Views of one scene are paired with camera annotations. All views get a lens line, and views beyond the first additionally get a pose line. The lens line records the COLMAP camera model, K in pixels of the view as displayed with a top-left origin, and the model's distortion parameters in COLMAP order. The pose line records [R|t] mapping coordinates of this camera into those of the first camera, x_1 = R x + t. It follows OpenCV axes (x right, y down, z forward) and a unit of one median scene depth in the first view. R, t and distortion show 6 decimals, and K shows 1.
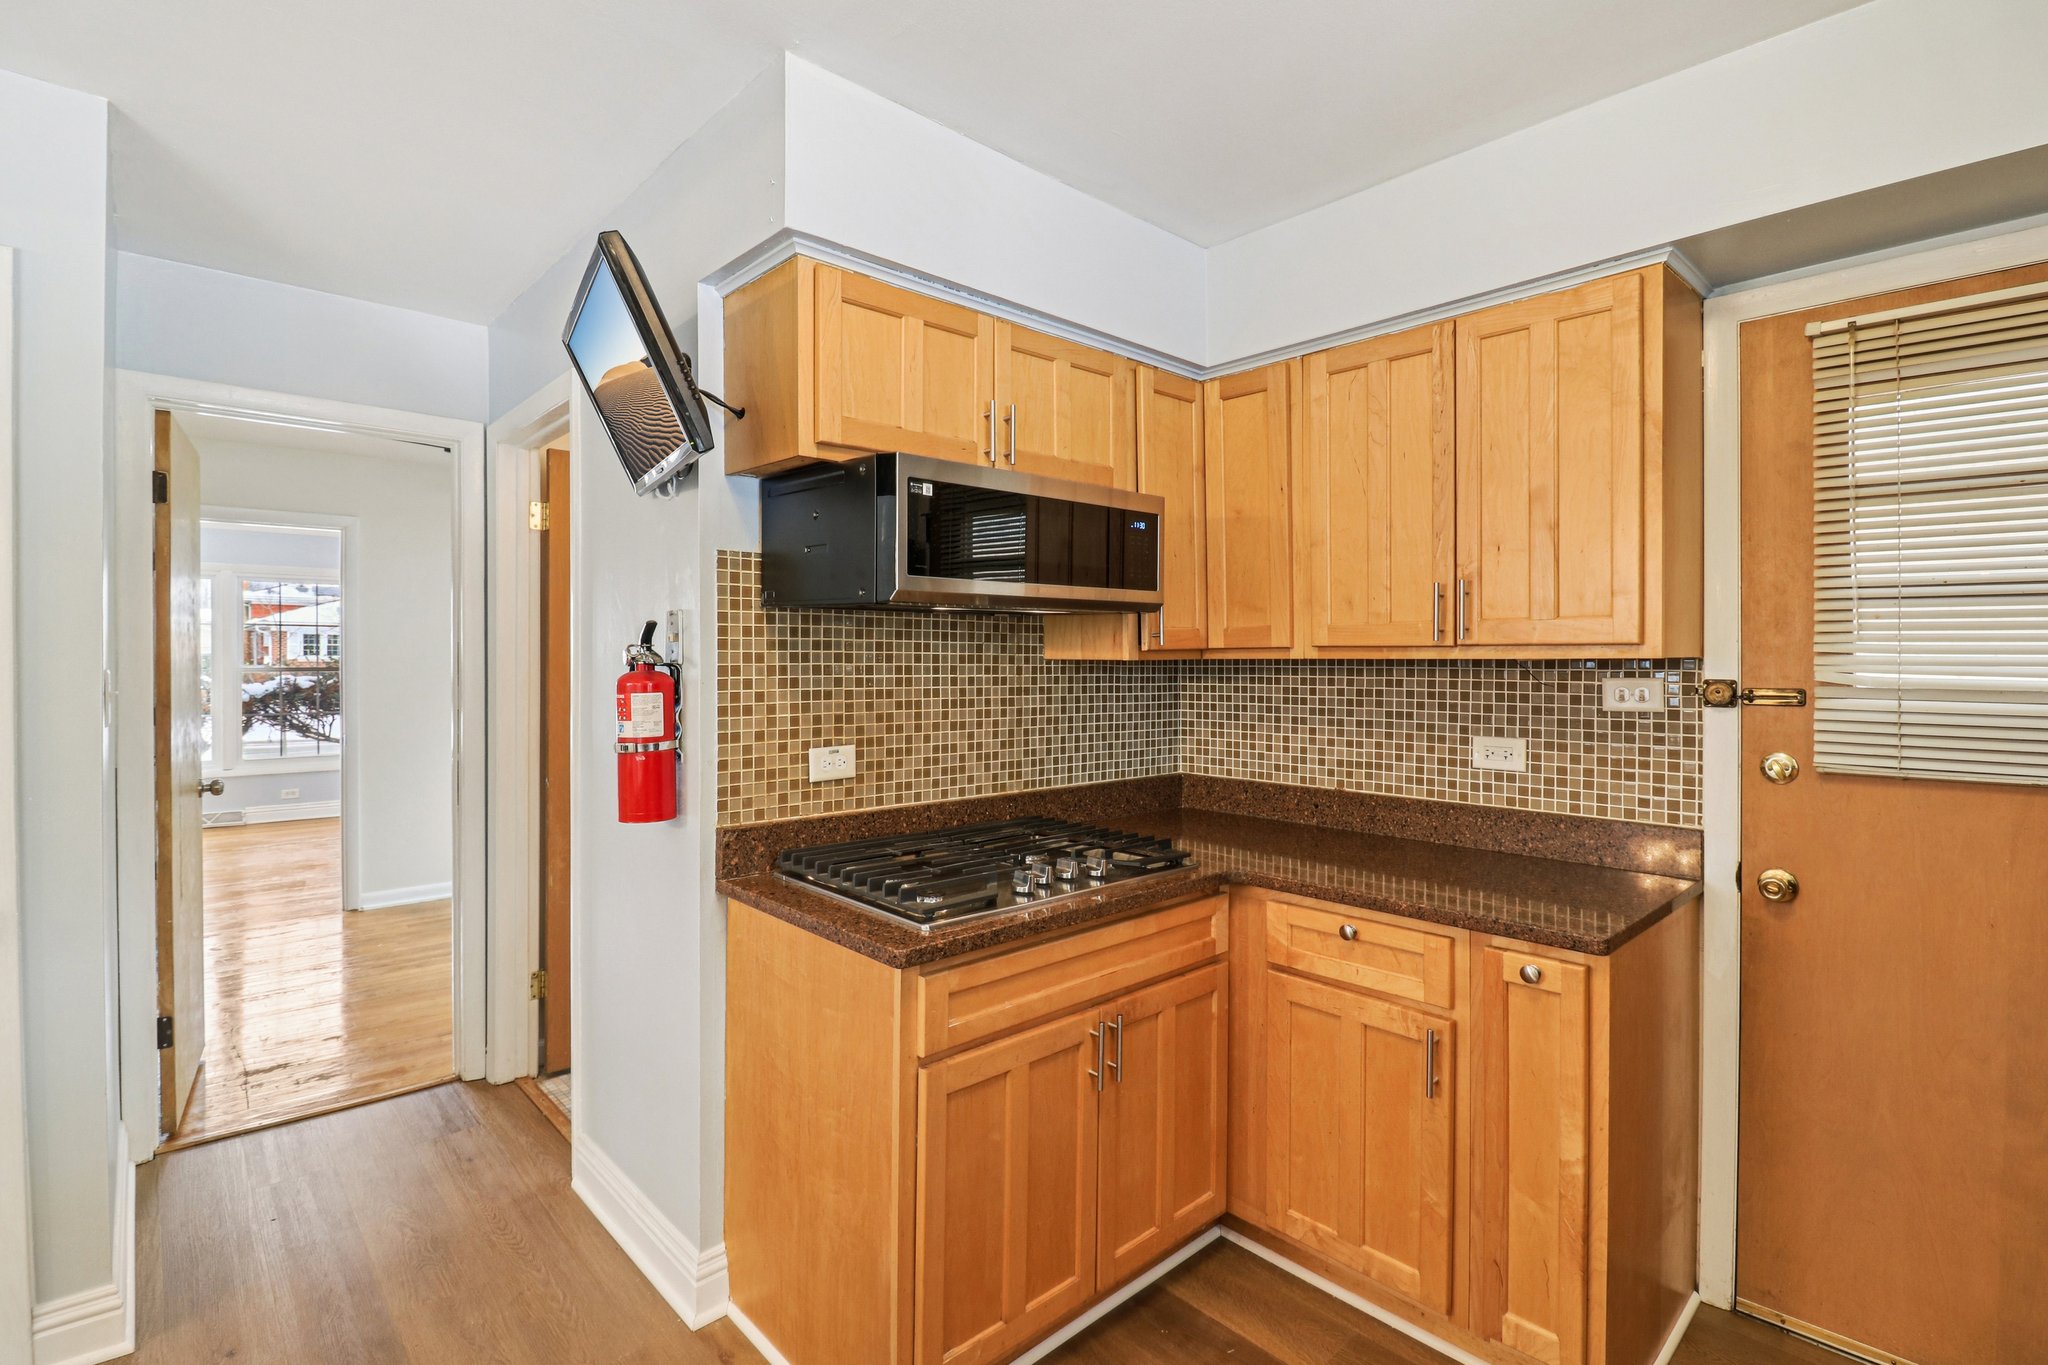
lens RADIAL K [[963.8, 0, 1011.2], [0, 963.8, 658.8], [0, 0, 1]] dist [0.000833, -0.015371]
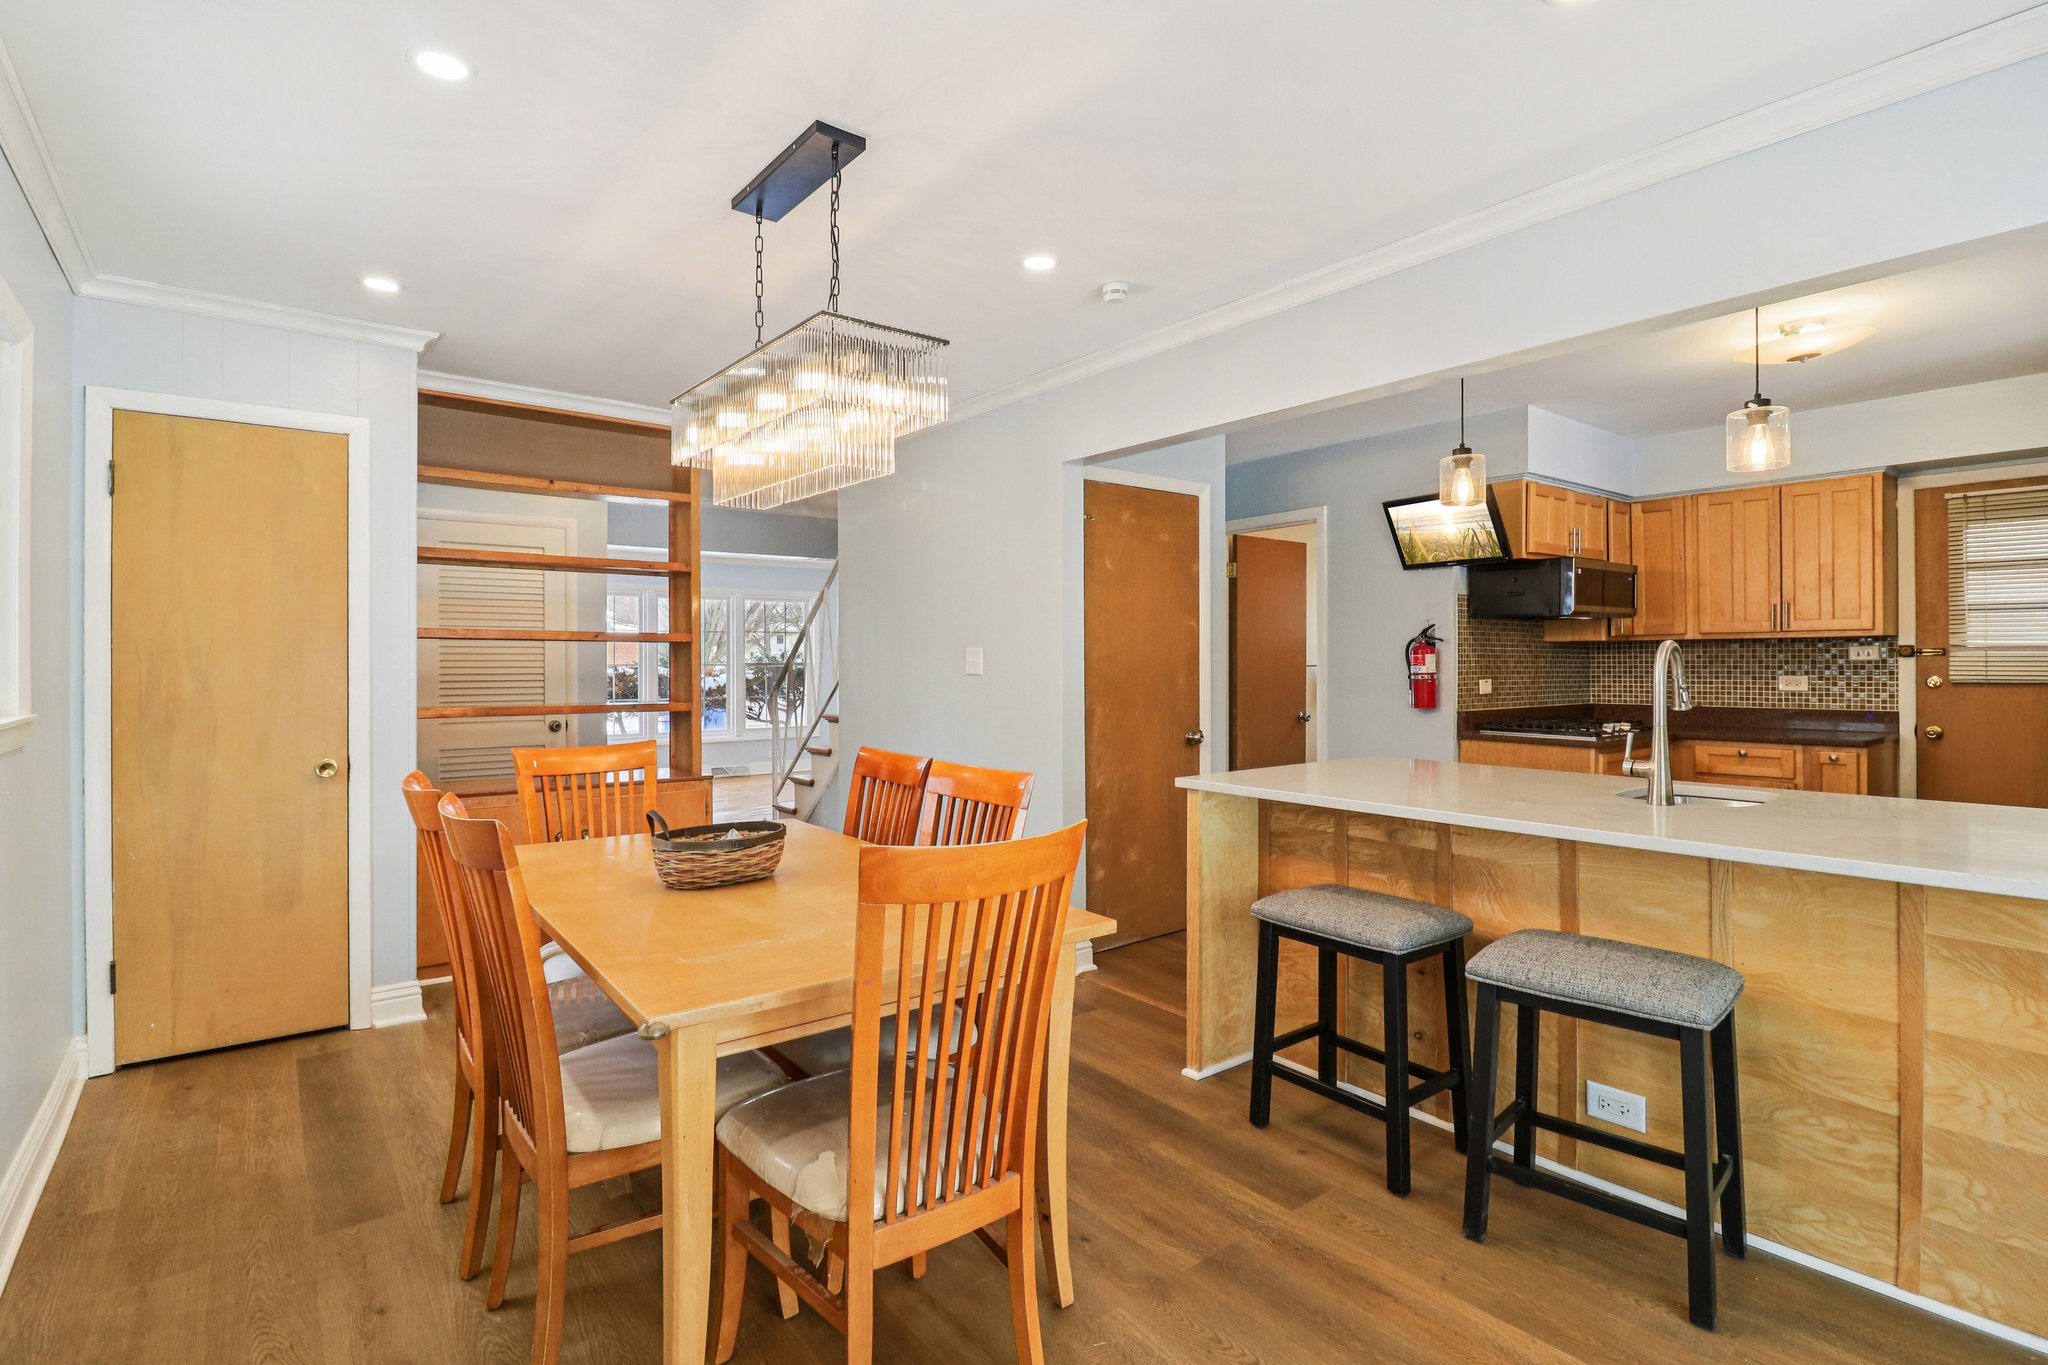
lens RADIAL K [[963.8, 0, 1011.2], [0, 963.8, 658.8], [0, 0, 1]] dist [0.000833, -0.015371]
pose [[0.996041, -0.007718, -0.088555, -1.087744], [0.007519, 0.999968, -0.002584, 0.040671], [0.088572, 0.001908, 0.996068, -1.331363]]
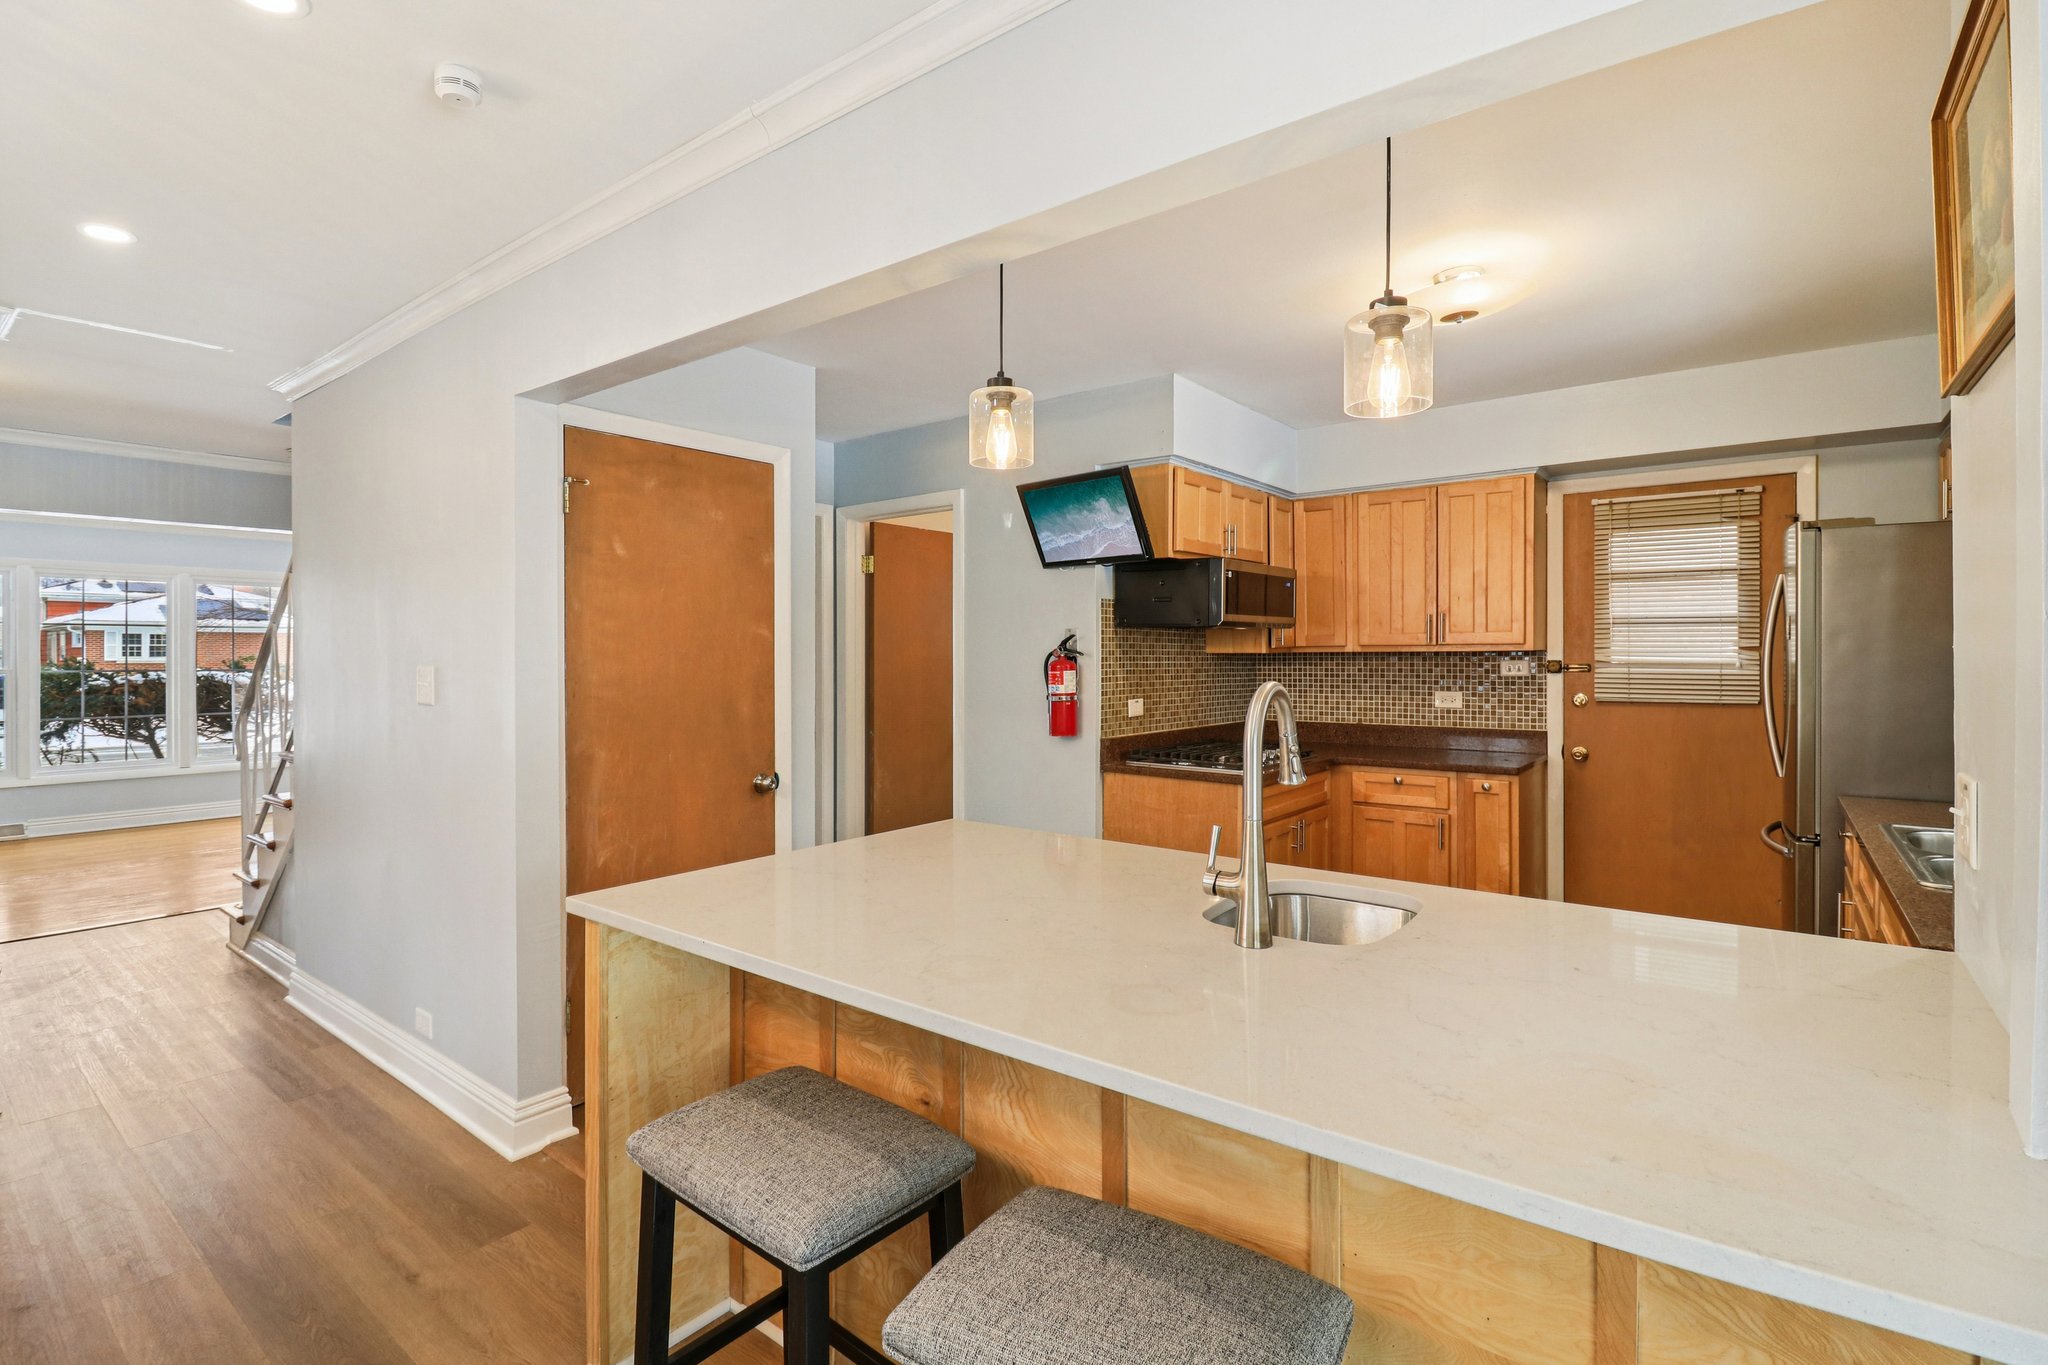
lens RADIAL K [[963.8, 0, 1011.2], [0, 963.8, 658.8], [0, 0, 1]] dist [0.000833, -0.015371]
pose [[0.986360, -0.006589, 0.164472, -0.744298], [0.006011, 0.999974, 0.004008, 0.002137], [-0.164494, -0.002965, 0.986374, -0.844457]]
